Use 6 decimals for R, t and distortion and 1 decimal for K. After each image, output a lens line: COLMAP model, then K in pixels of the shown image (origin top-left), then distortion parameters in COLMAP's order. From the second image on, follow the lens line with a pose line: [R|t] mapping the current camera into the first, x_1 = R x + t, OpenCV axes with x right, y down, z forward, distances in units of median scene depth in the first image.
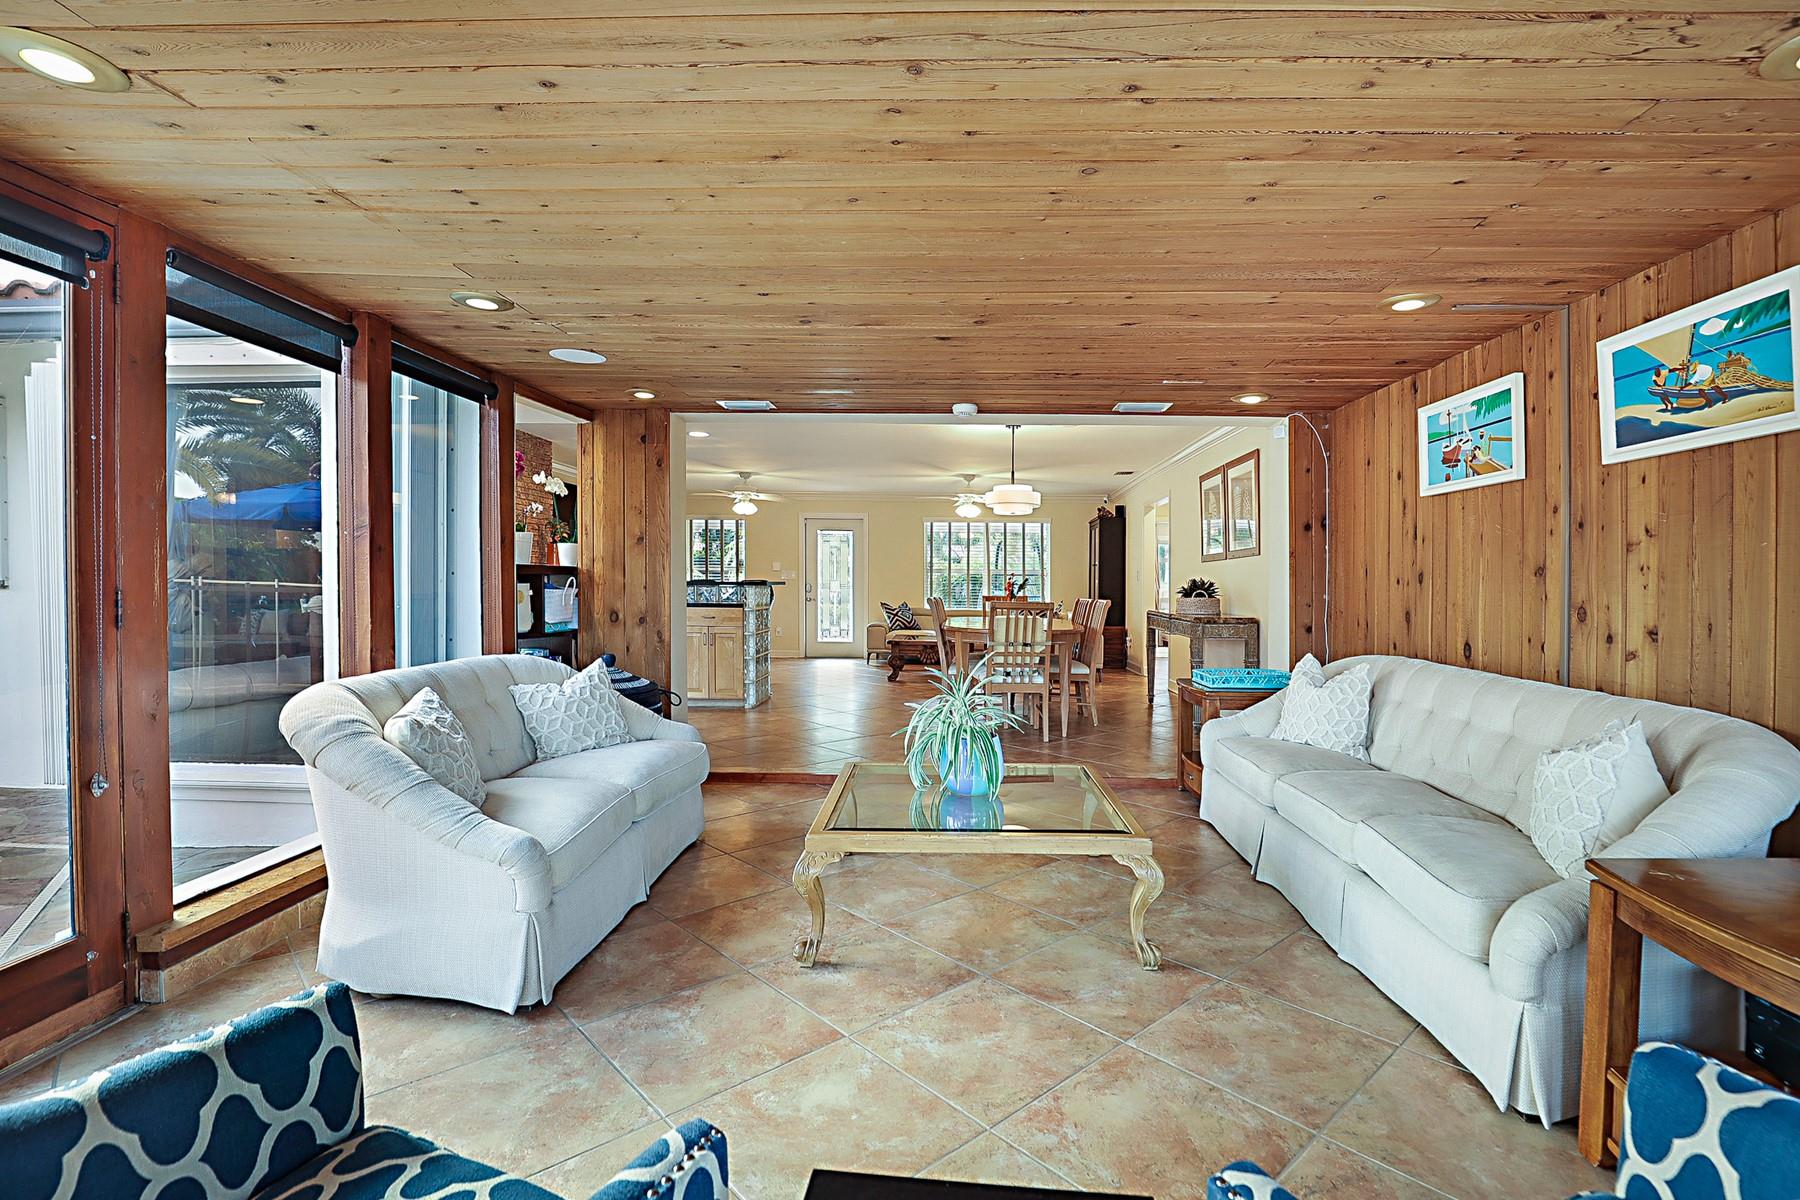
lens RADIAL K [[887.0, 0, 961.8], [0, 887.0, 583.4], [0, 0, 1]] dist [-0.032908, 0.001403]
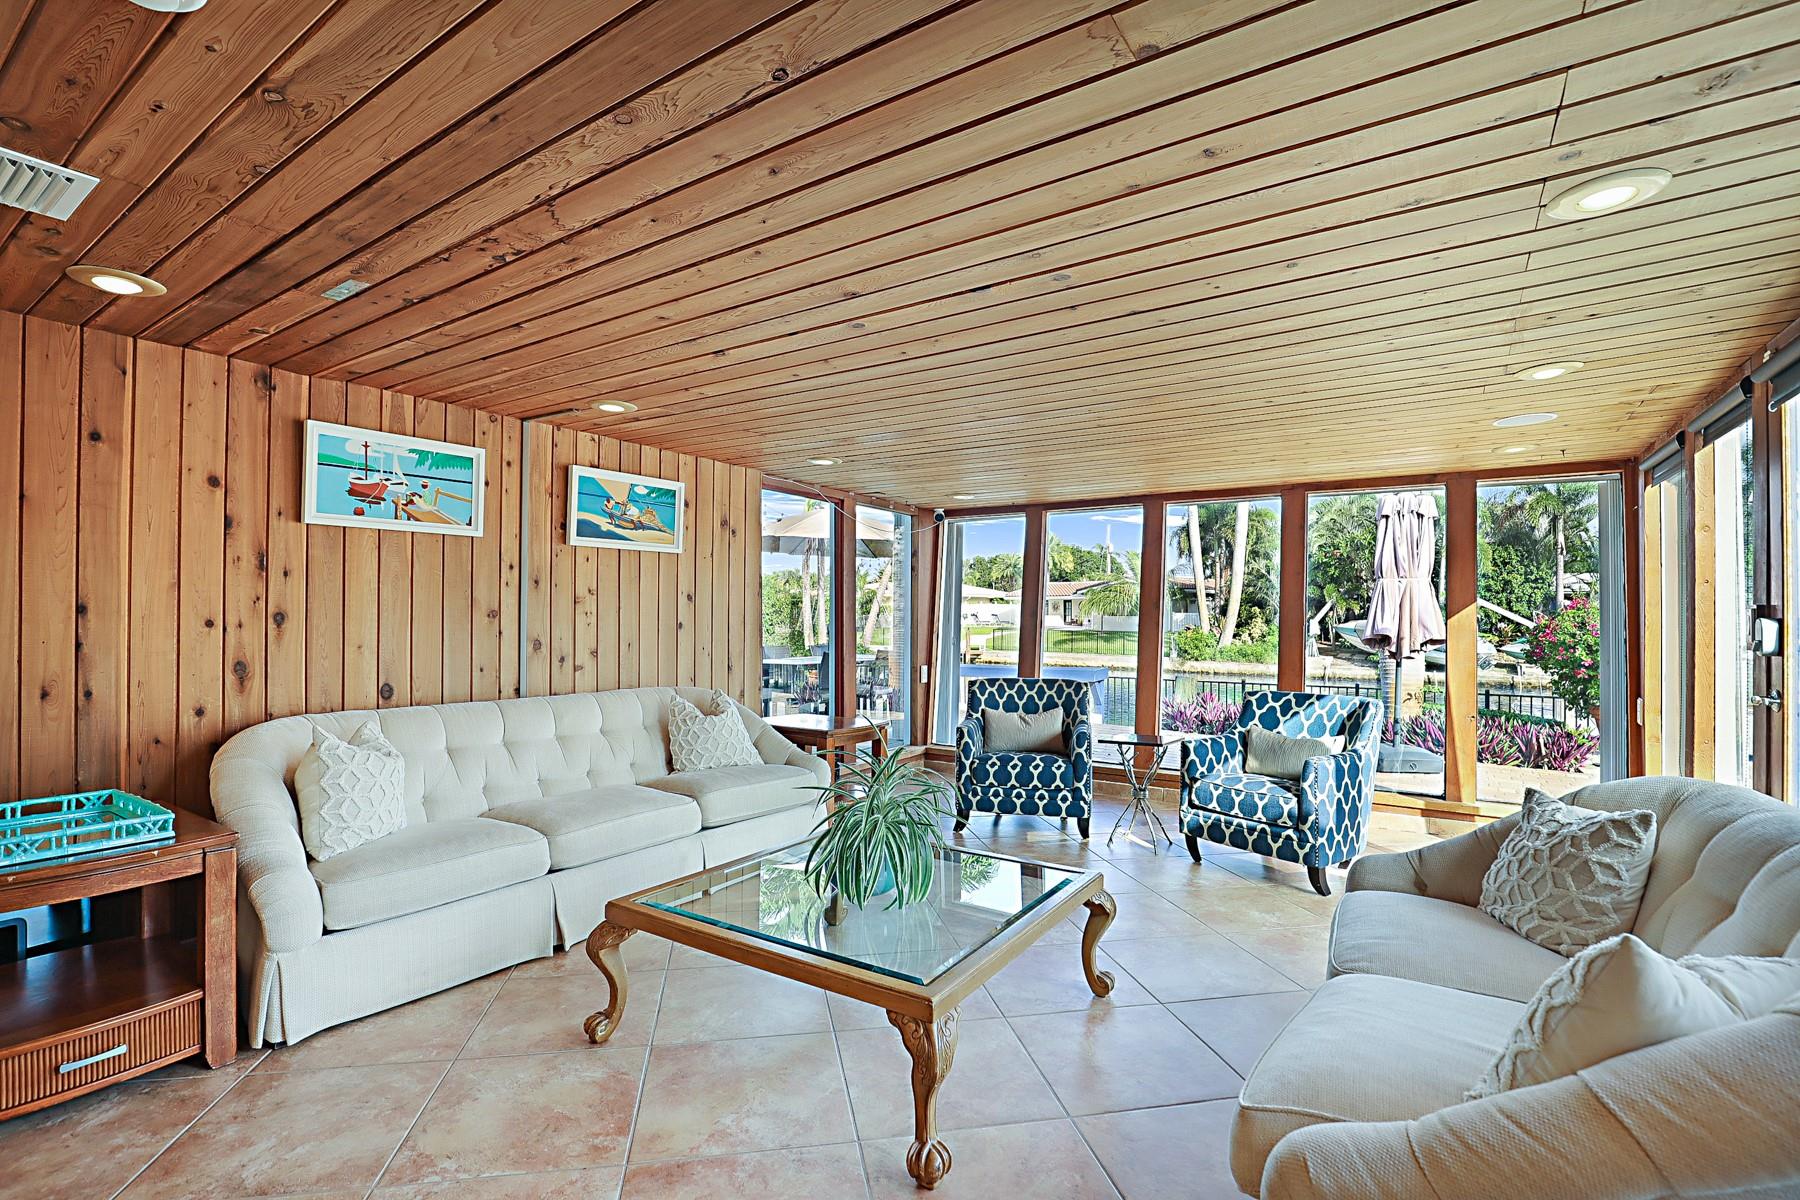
lens RADIAL K [[833.3, 0, 894.0], [0, 833.3, 616.1], [0, 0, 1]] dist [-0.026999, 0.003127]
pose [[-0.826895, -0.014885, 0.562160, -0.478942], [-0.011362, 0.999888, 0.009763, -0.028172], [-0.562242, 0.001685, -0.826971, 1.624773]]
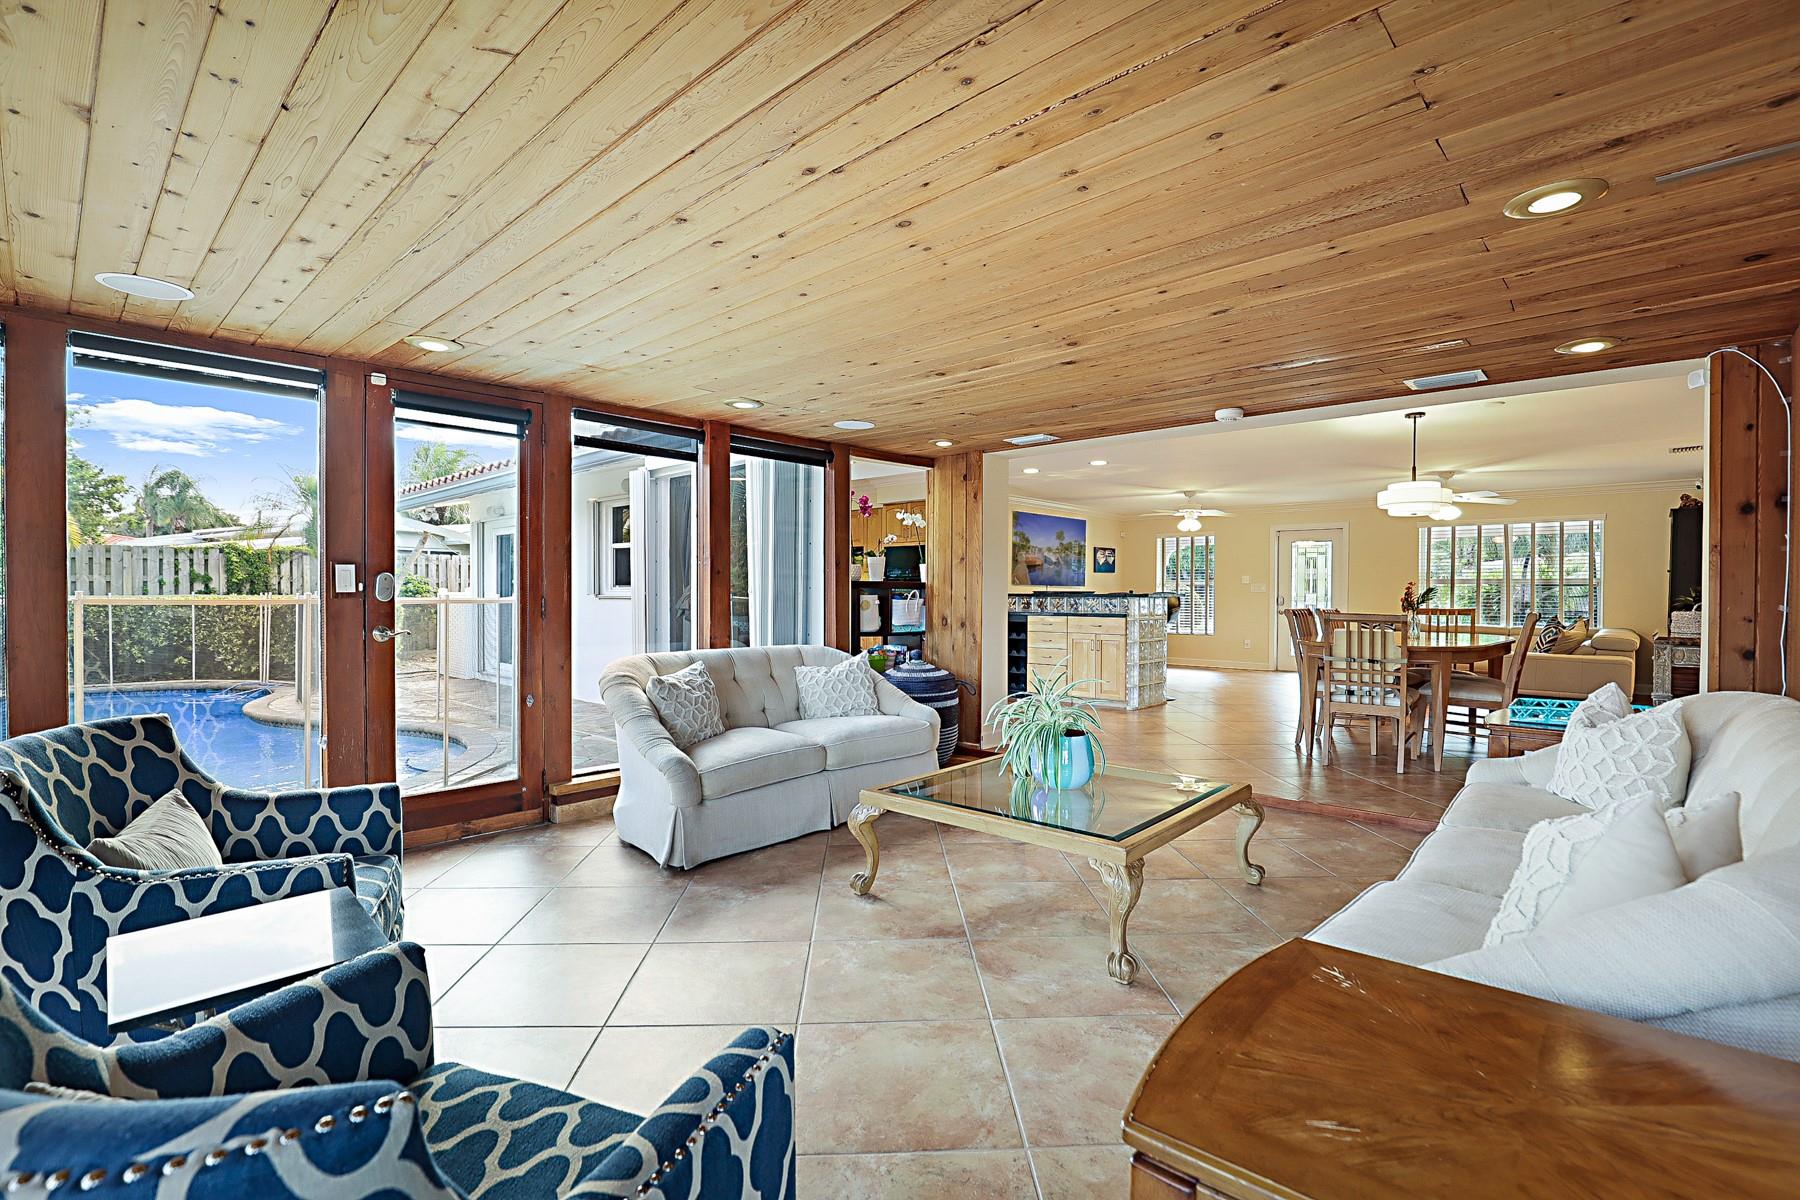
lens RADIAL K [[828.8, 0, 905.7], [0, 828.8, 596.9], [0, 0, 1]] dist [-0.027226, 0.001479]
pose [[0.740963, -0.005655, -0.671522, 0.498184], [0.003947, 0.999984, -0.004066, 0.010012], [0.671534, 0.000362, 0.740974, 0.123770]]
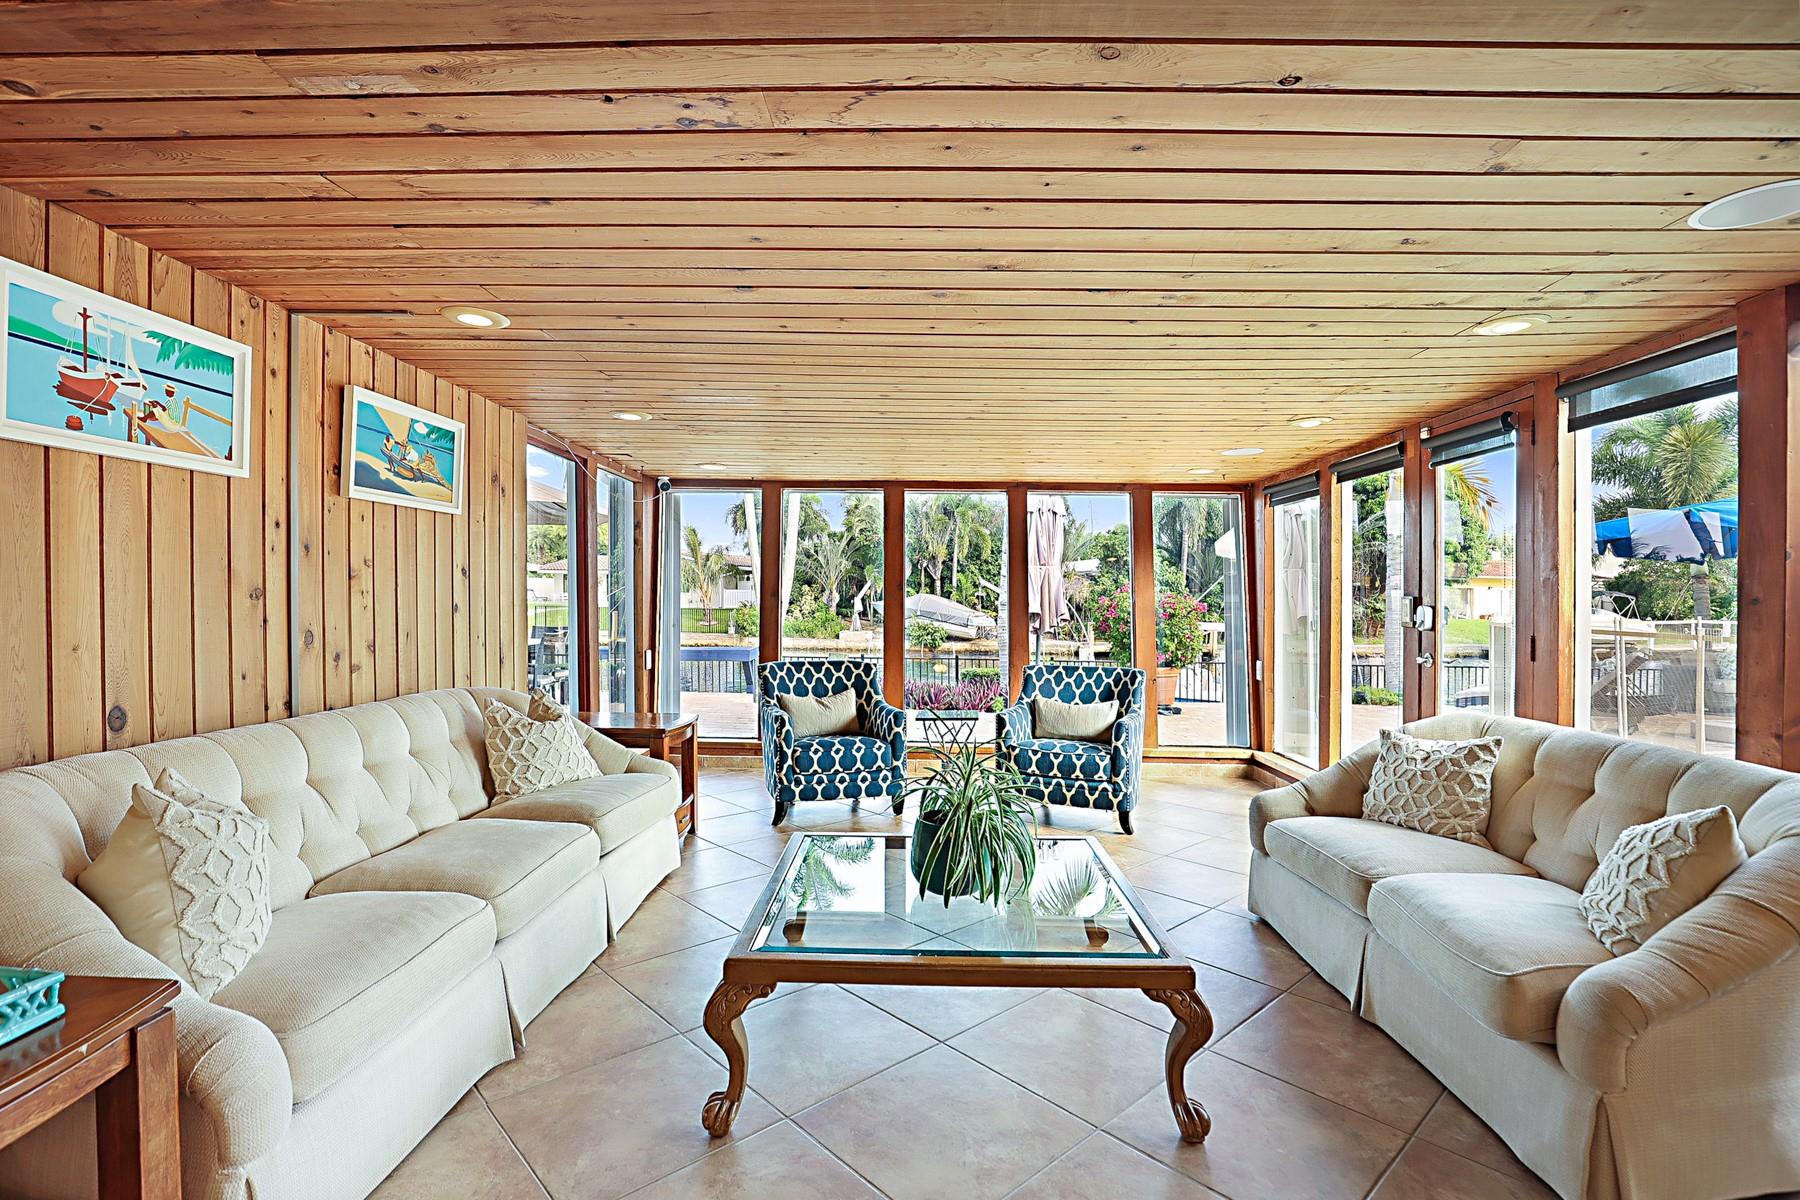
lens RADIAL K [[853.2, 0, 912.6], [0, 853.2, 606.7], [0, 0, 1]] dist [-0.026867, 0.003917]
pose [[-0.999379, -0.024297, 0.025530, -0.000886], [-0.023867, 0.999570, 0.017040, -0.029392], [-0.025933, 0.016420, -0.999529, 1.757712]]
